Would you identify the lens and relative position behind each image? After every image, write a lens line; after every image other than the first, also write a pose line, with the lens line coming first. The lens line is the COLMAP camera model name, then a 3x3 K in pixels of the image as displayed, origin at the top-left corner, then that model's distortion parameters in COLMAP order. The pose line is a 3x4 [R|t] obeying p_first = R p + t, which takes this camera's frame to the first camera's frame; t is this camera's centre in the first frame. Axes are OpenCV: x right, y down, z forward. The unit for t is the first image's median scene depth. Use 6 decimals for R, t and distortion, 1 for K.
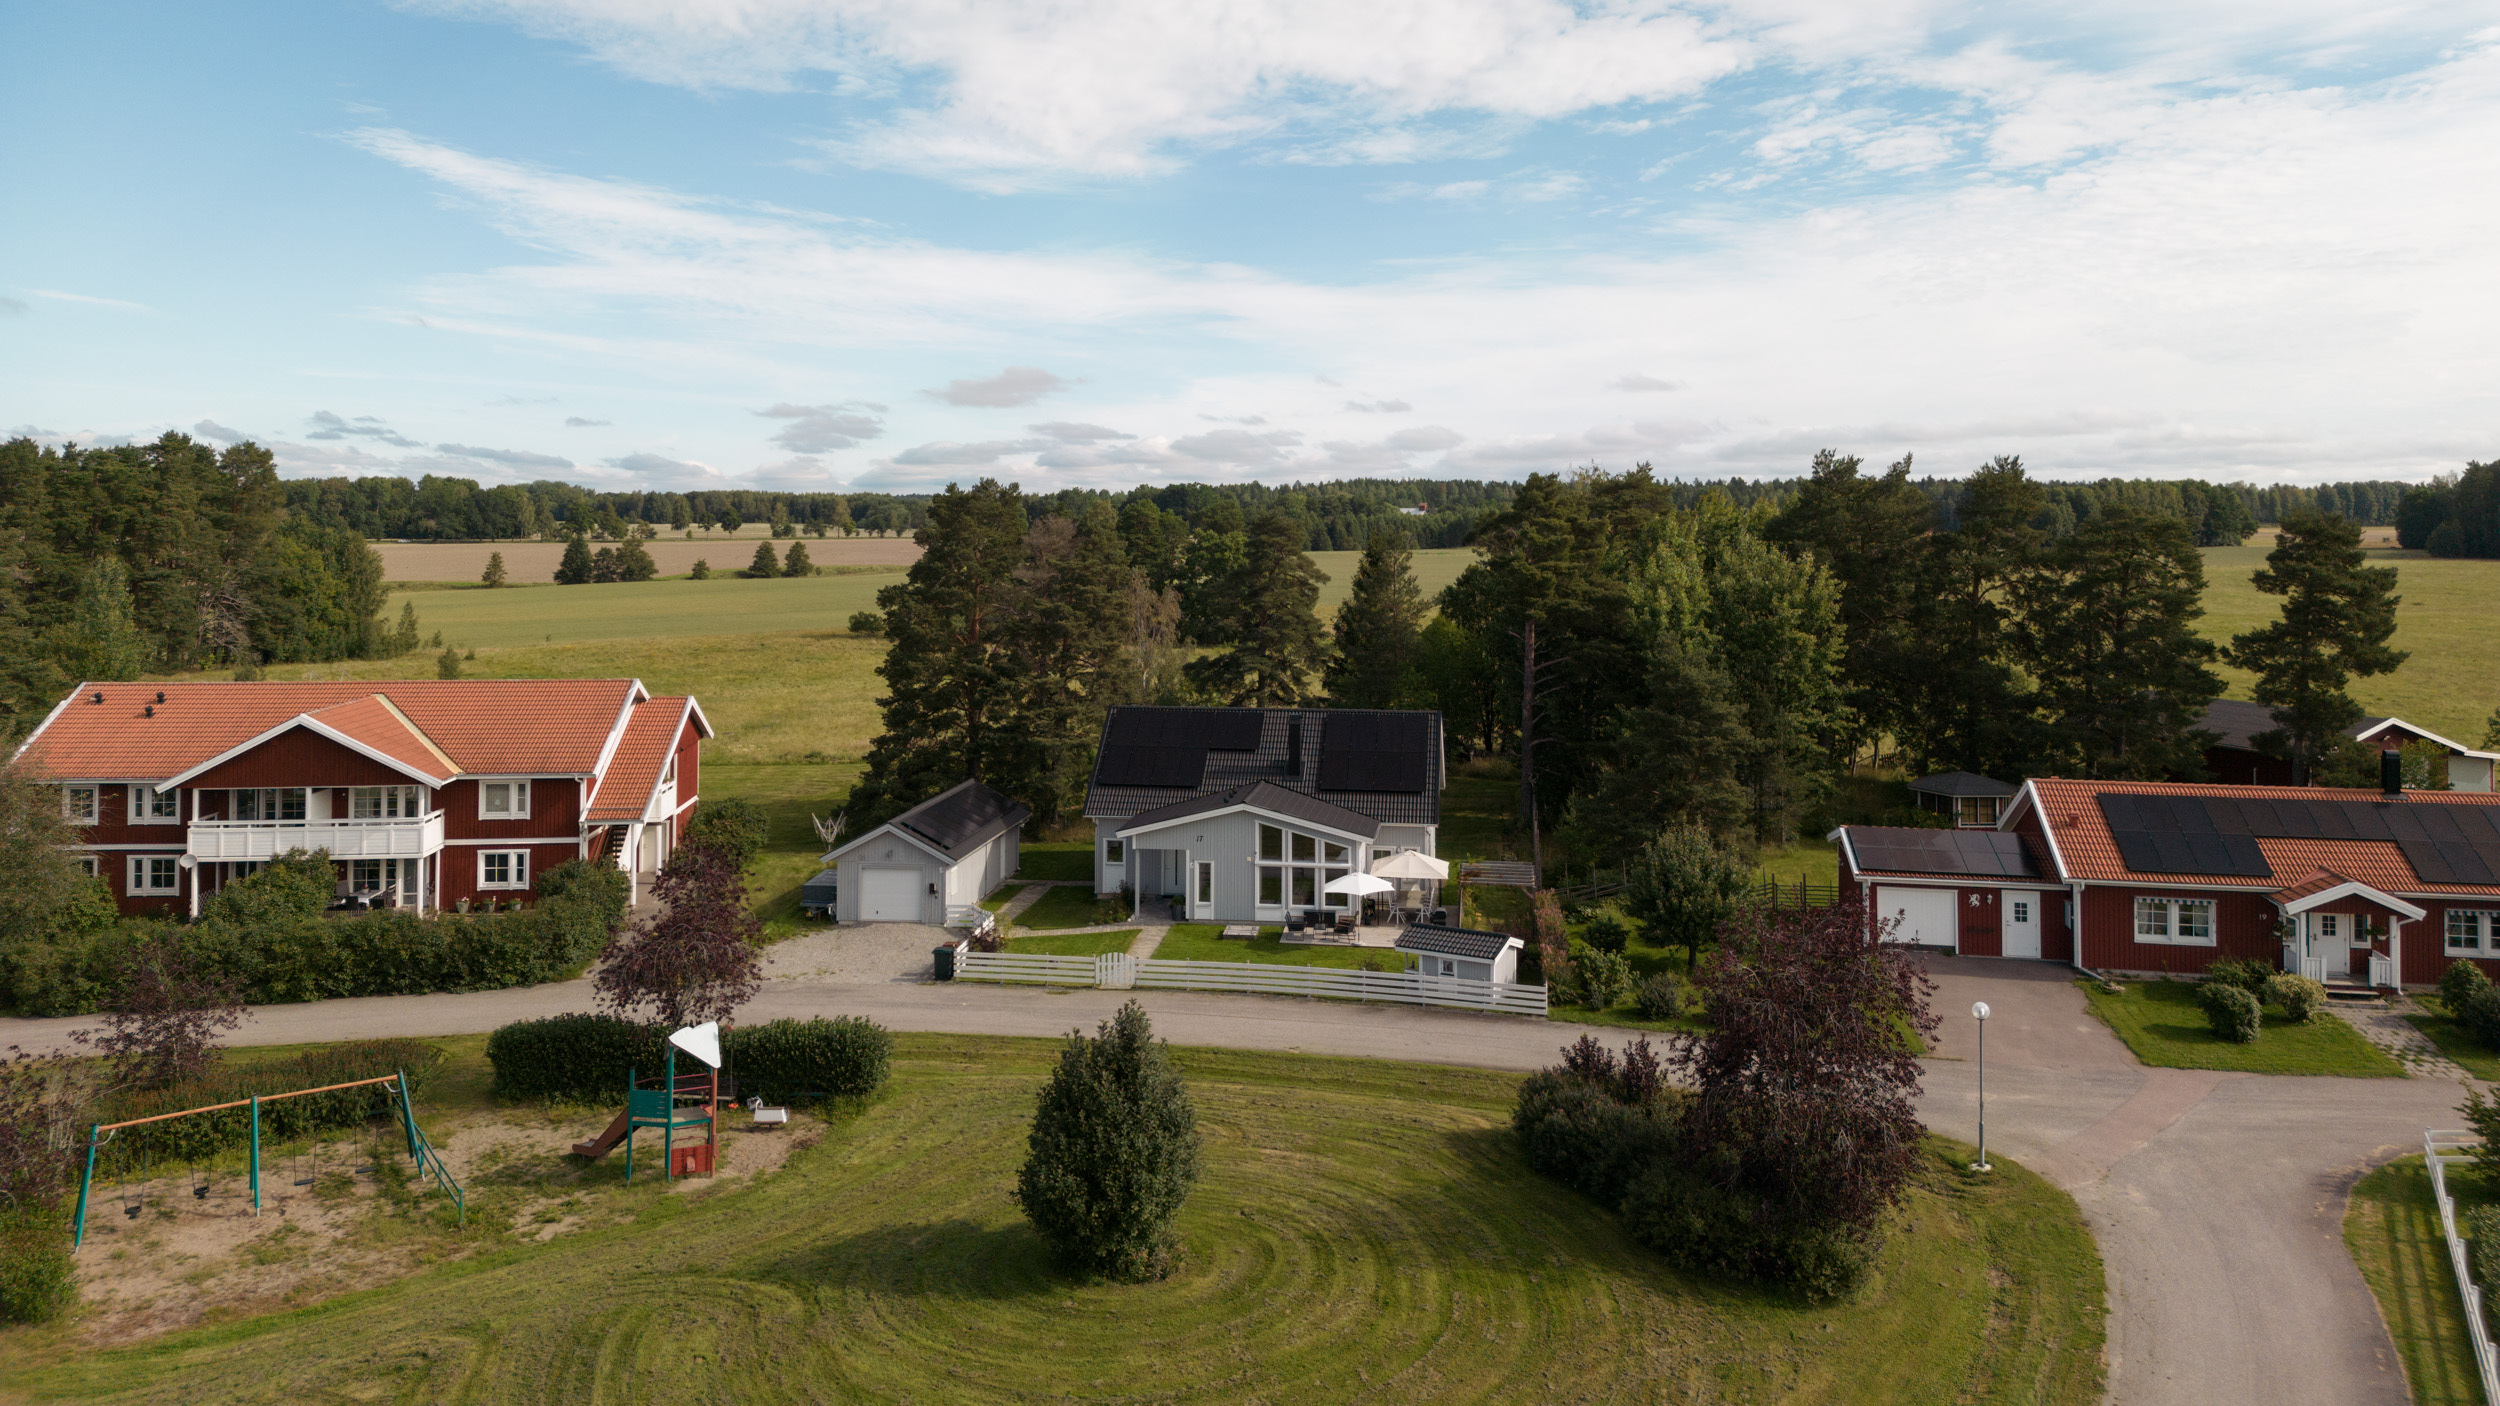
lens RADIAL K [[1744.4, 0, 1250.3], [0, 1744.4, 459.7], [0, 0, 1]] dist [0.058659, -0.071210]
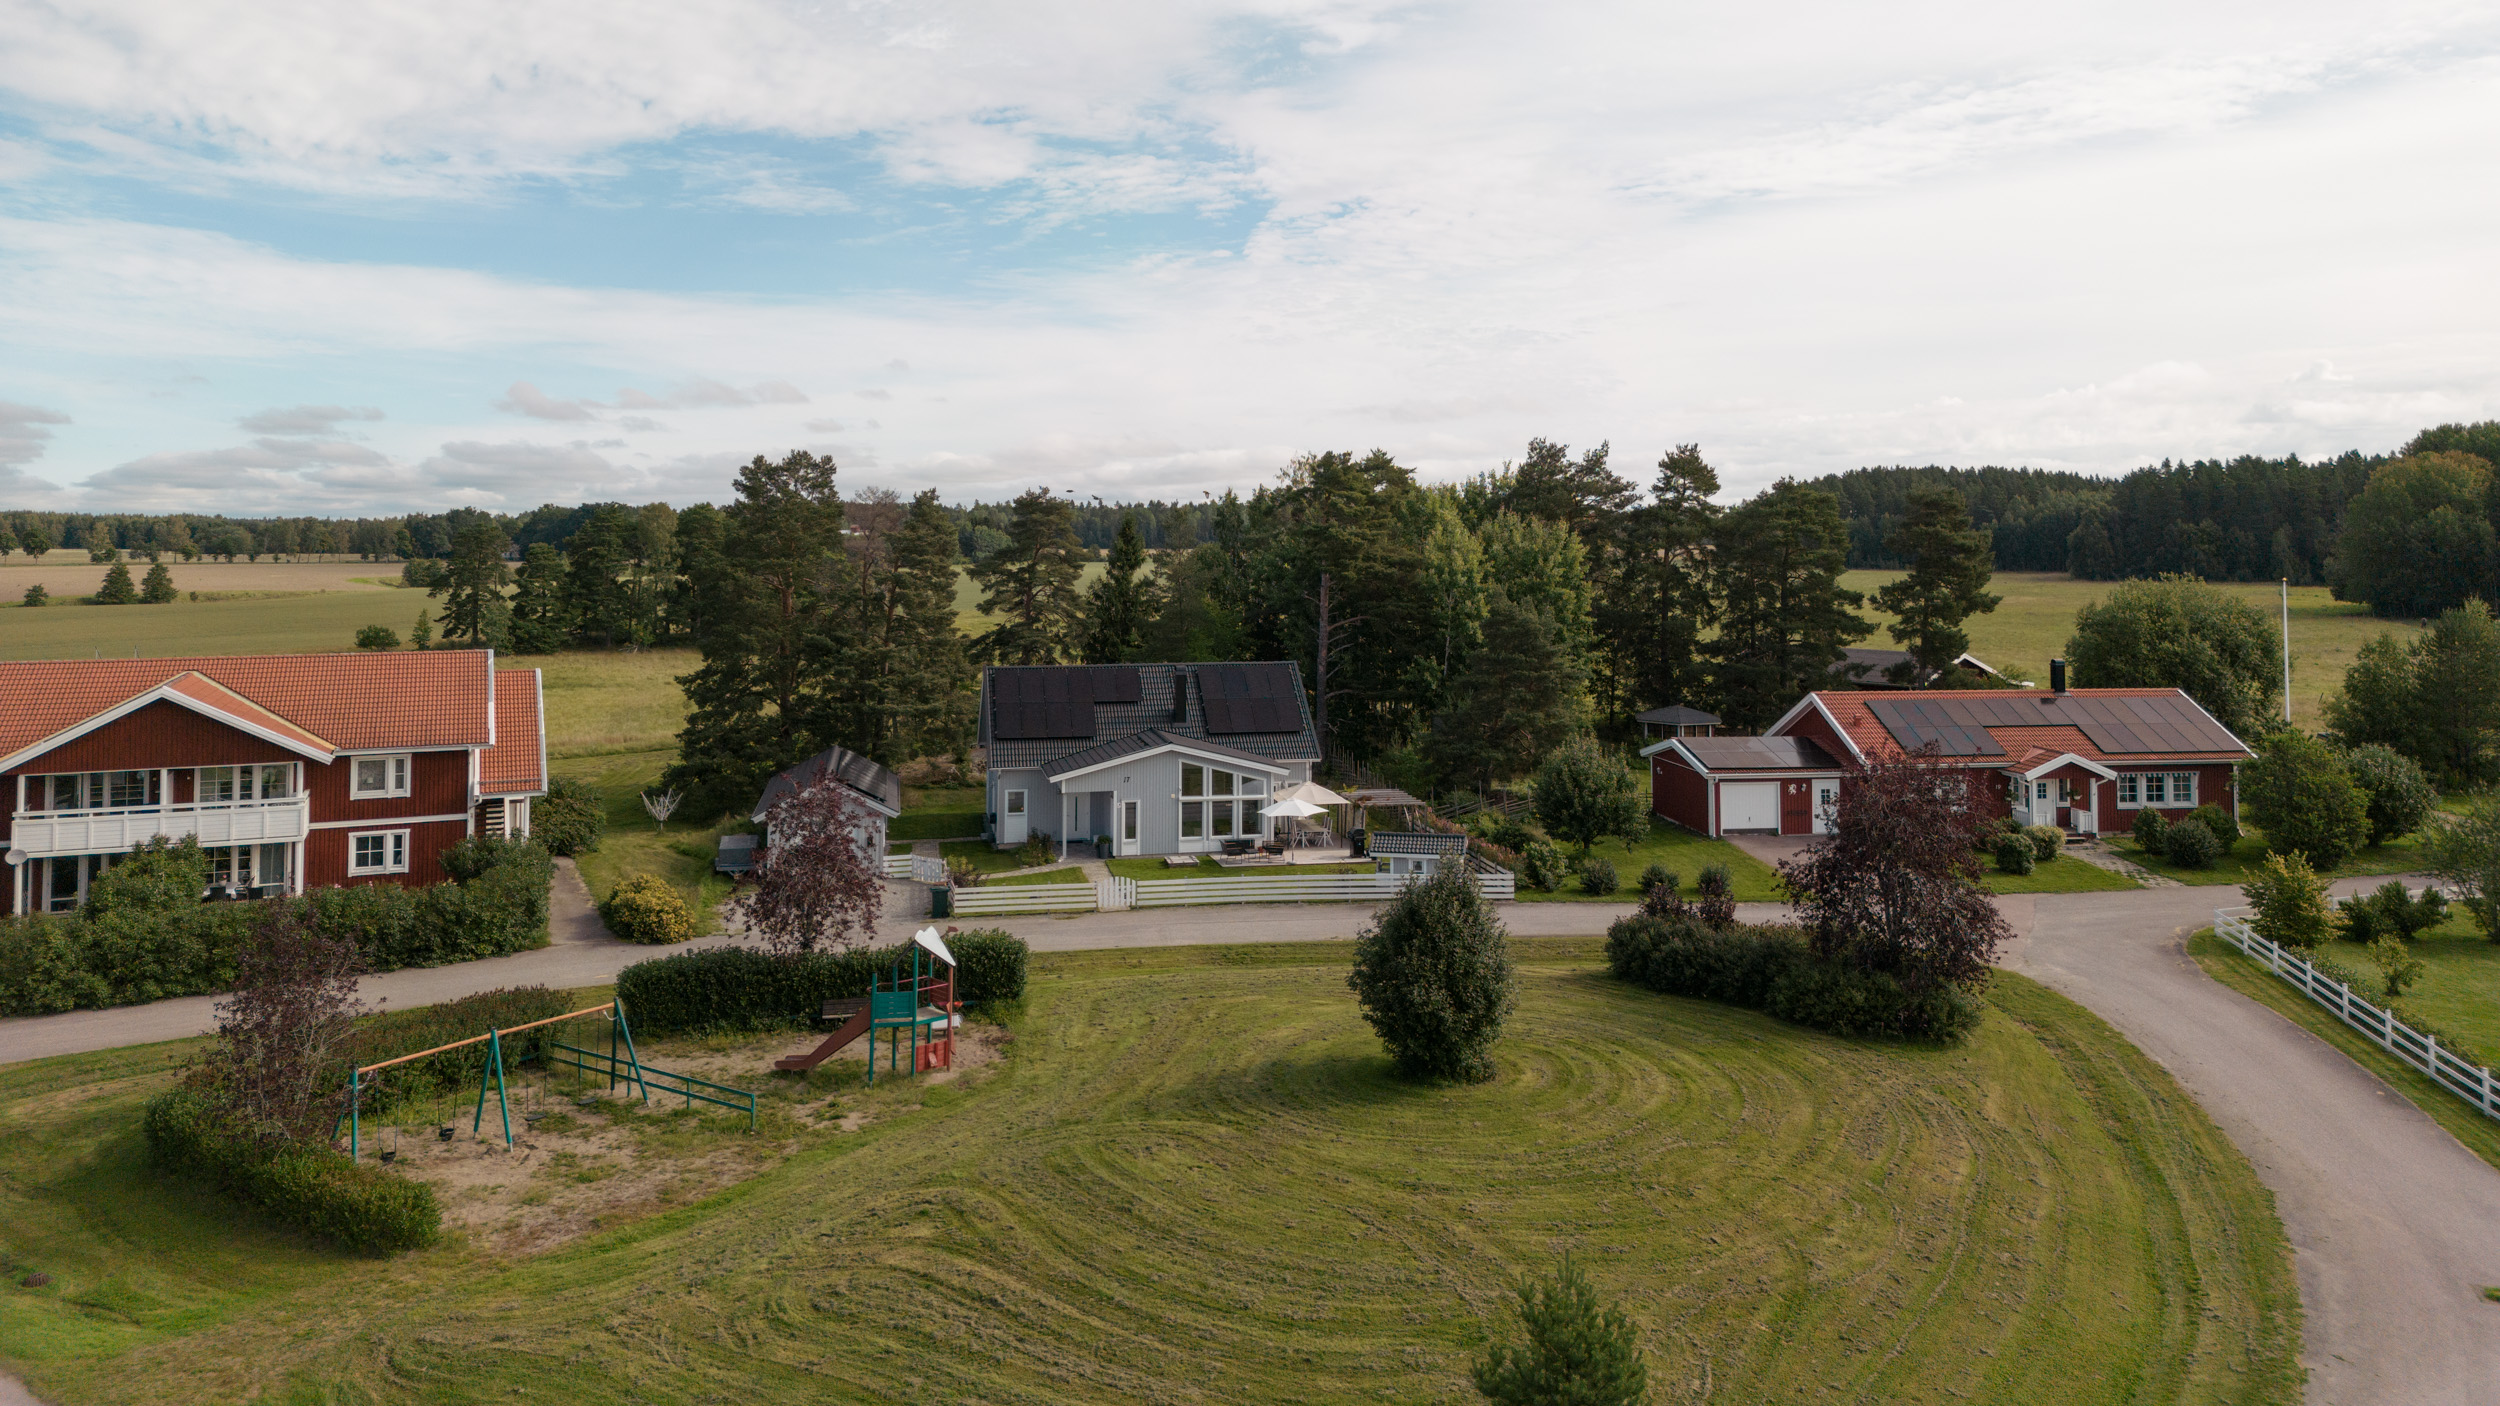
lens RADIAL K [[1744.4, 0, 1250.3], [0, 1744.4, 459.7], [0, 0, 1]] dist [0.058659, -0.071210]
pose [[0.944474, 0.012662, 0.328343, -0.299919], [-0.008072, 0.999850, -0.015338, 0.037251], [-0.328488, 0.011836, 0.944434, -0.027502]]
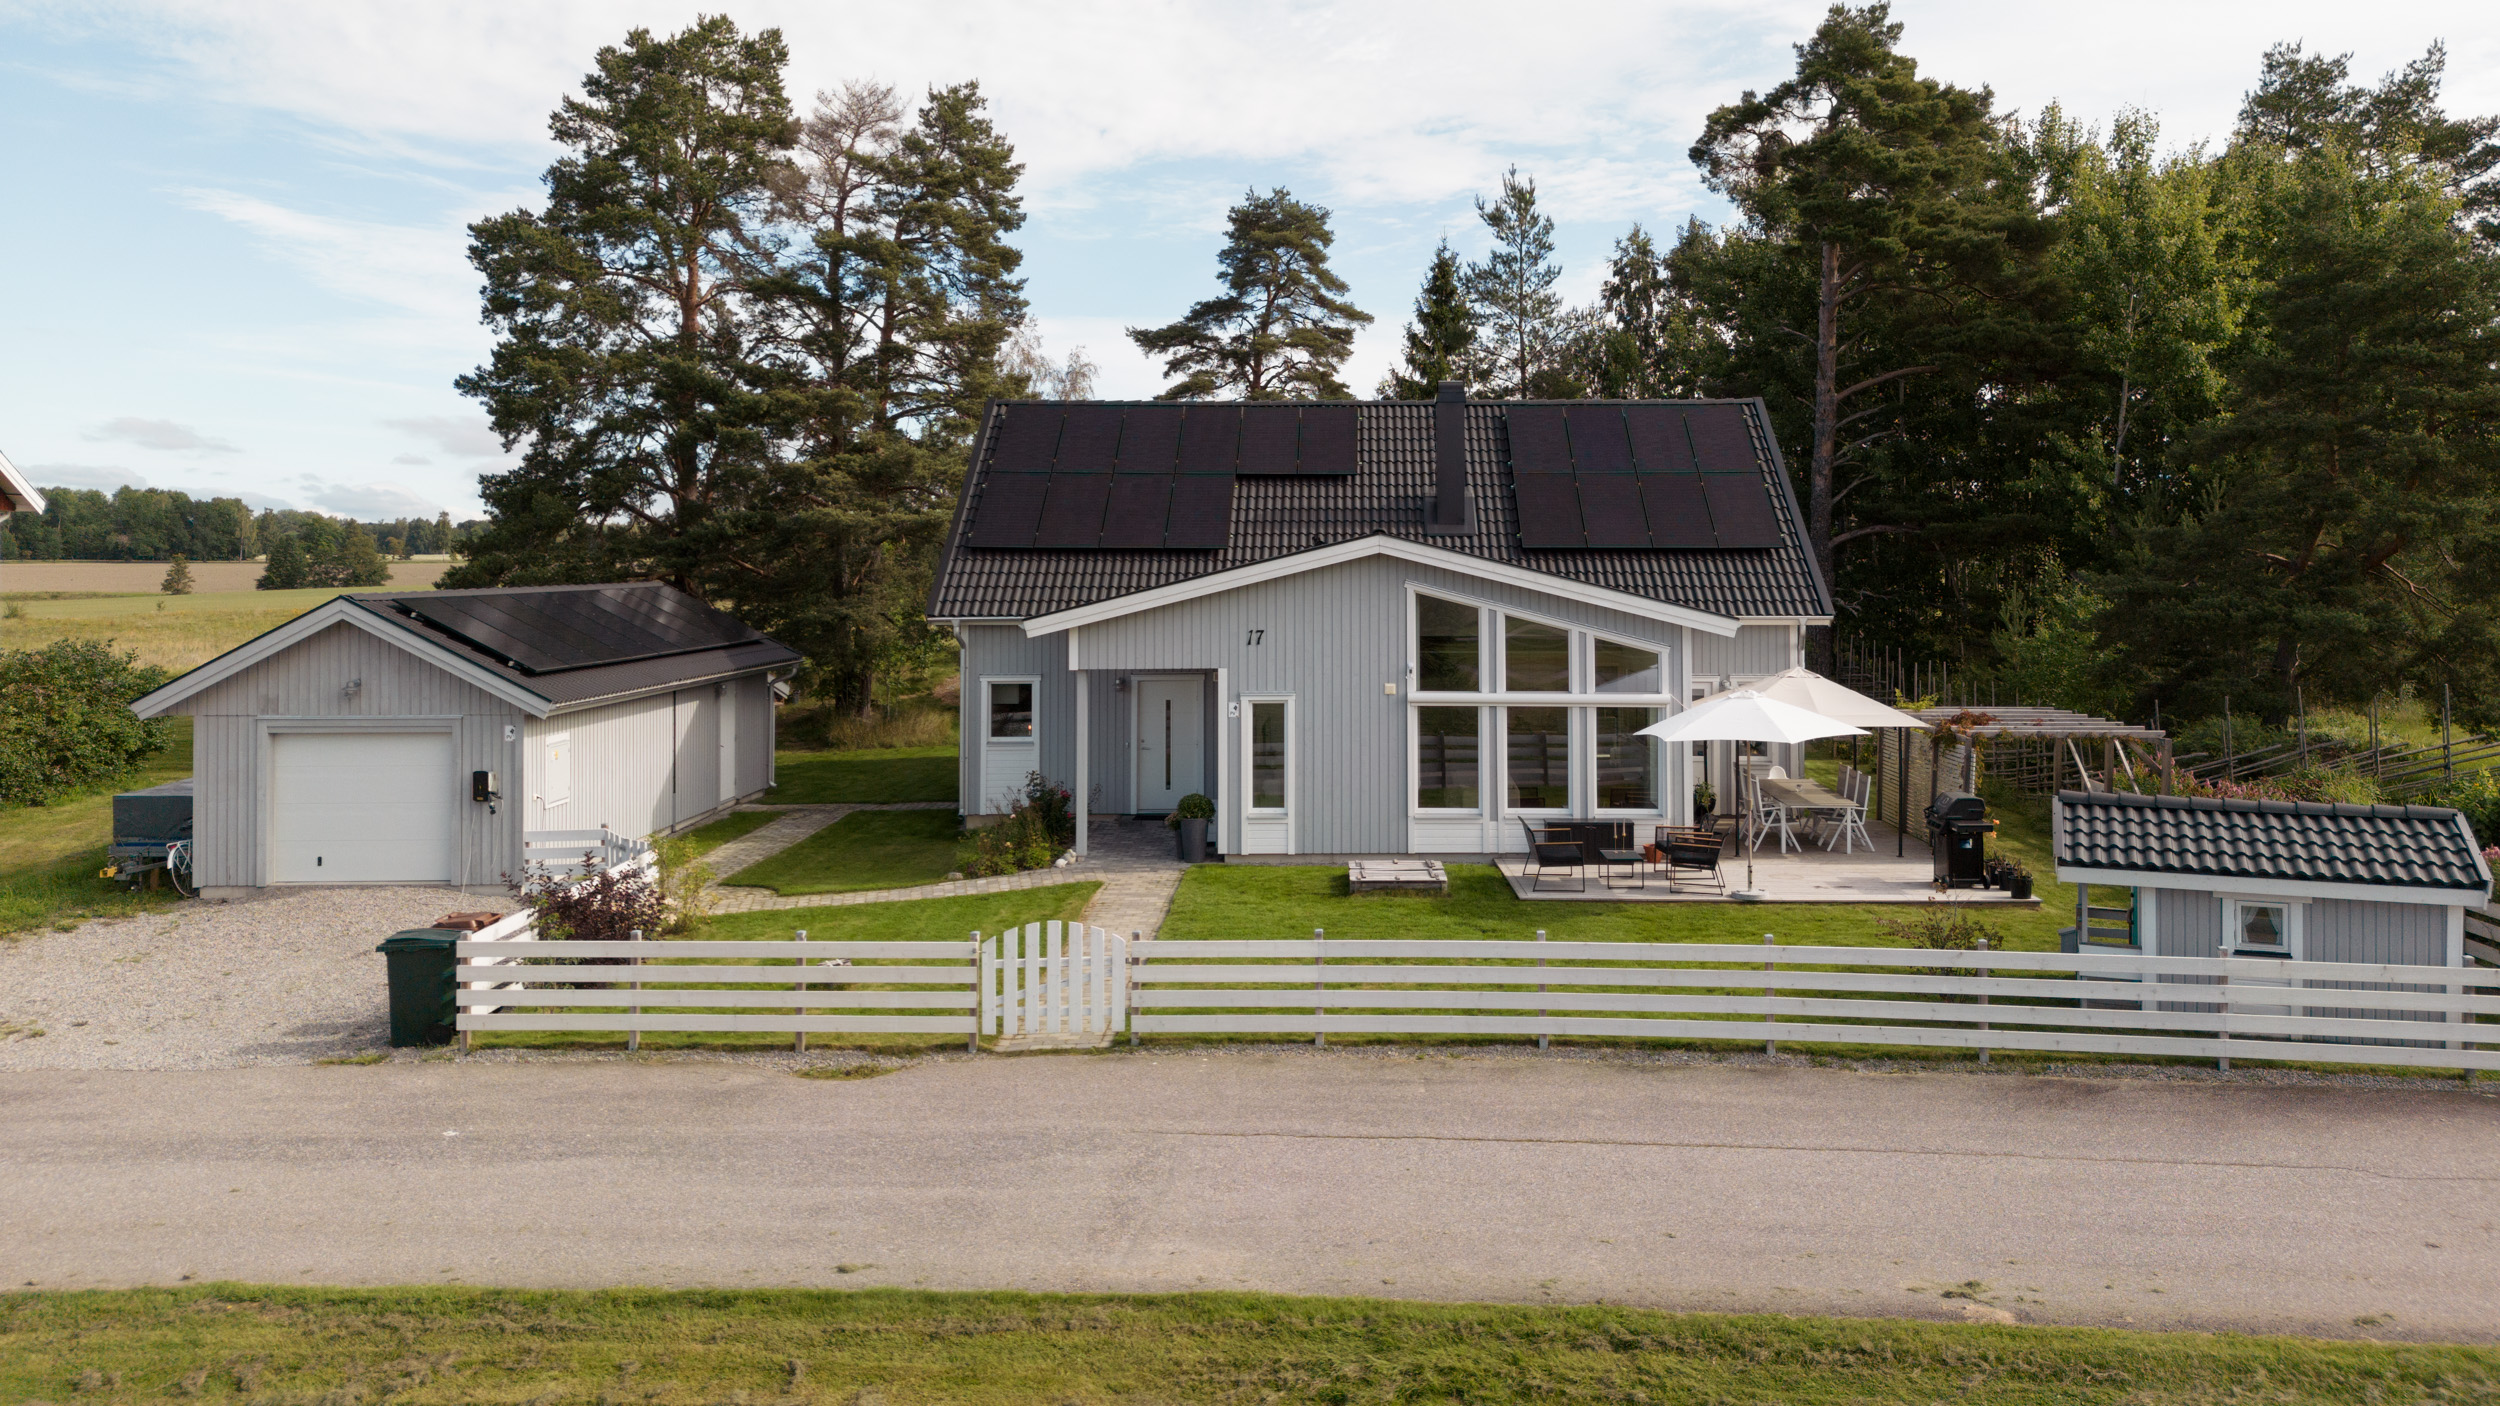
lens RADIAL K [[1816.7, 0, 1345.6], [0, 1816.7, 534.1], [0, 0, 1]] dist [0.060645, -0.079845]
pose [[0.991230, -0.001313, 0.132144, -0.058845], [-0.001163, 0.999825, 0.018658, 0.182564], [-0.132145, -0.018648, 0.991055, 0.602830]]
